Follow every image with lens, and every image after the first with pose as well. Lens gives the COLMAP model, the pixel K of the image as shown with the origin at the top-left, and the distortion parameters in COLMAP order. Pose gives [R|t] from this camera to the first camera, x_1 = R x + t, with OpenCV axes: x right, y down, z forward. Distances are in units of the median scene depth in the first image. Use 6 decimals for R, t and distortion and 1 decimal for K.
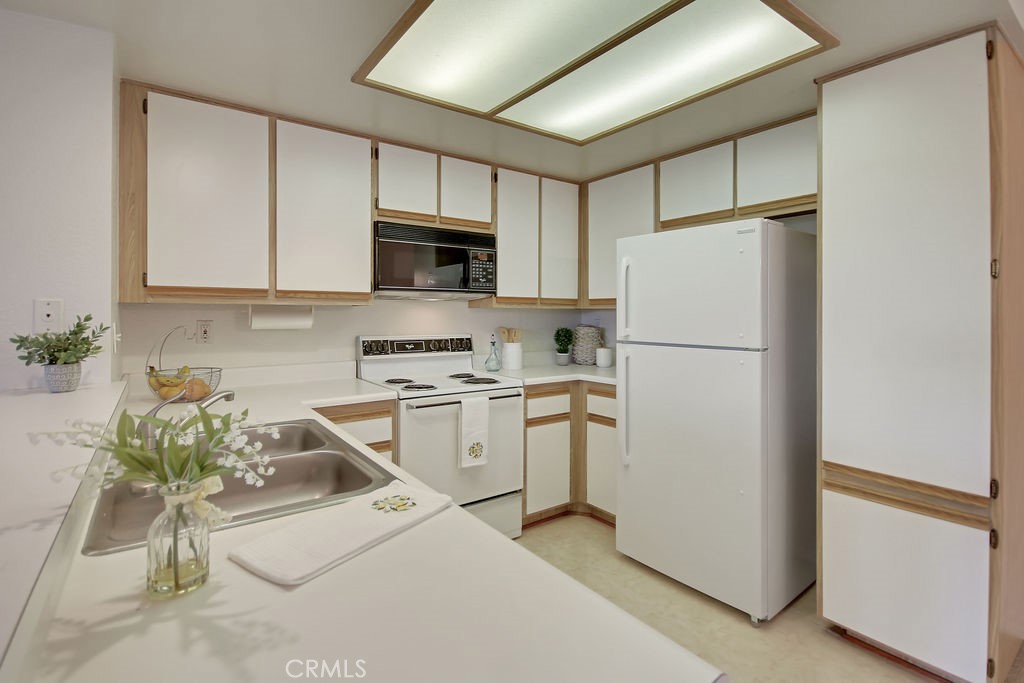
lens RADIAL K [[486.9, 0, 511.5], [0, 486.9, 315.2], [0, 0, 1]] dist [0.005324, -0.010064]
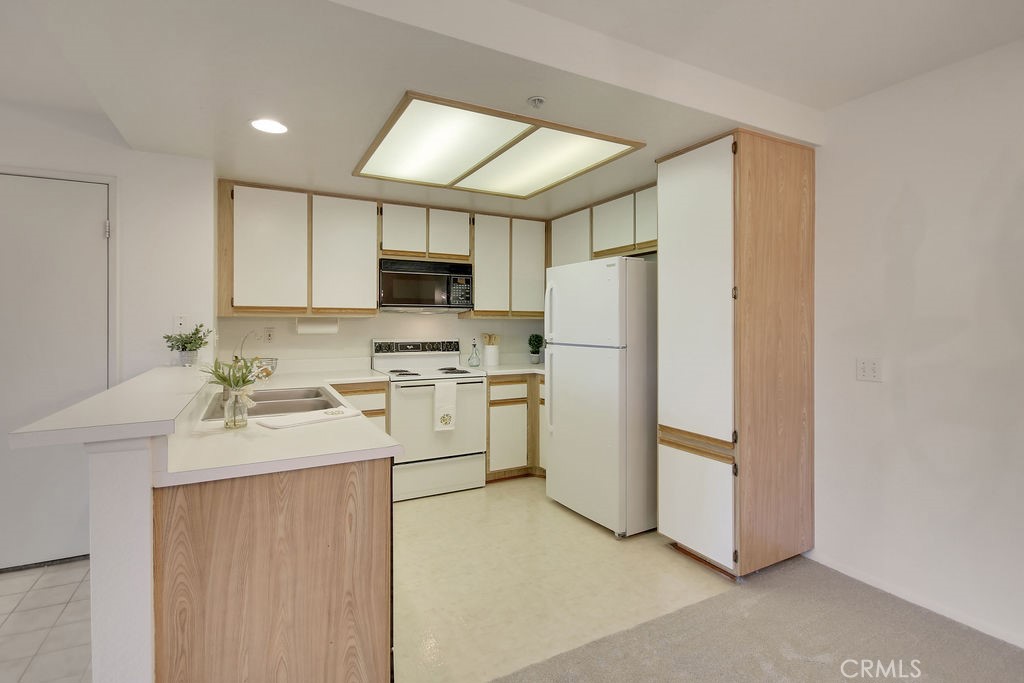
lens RADIAL K [[490.7, 0, 512.6], [0, 490.7, 323.7], [0, 0, 1]] dist [-0.002460, -0.000048]
pose [[0.990014, -0.002031, -0.140956, 0.317281], [0.001561, 0.999993, -0.003445, 0.004093], [0.140962, 0.003191, 0.990010, -0.383040]]
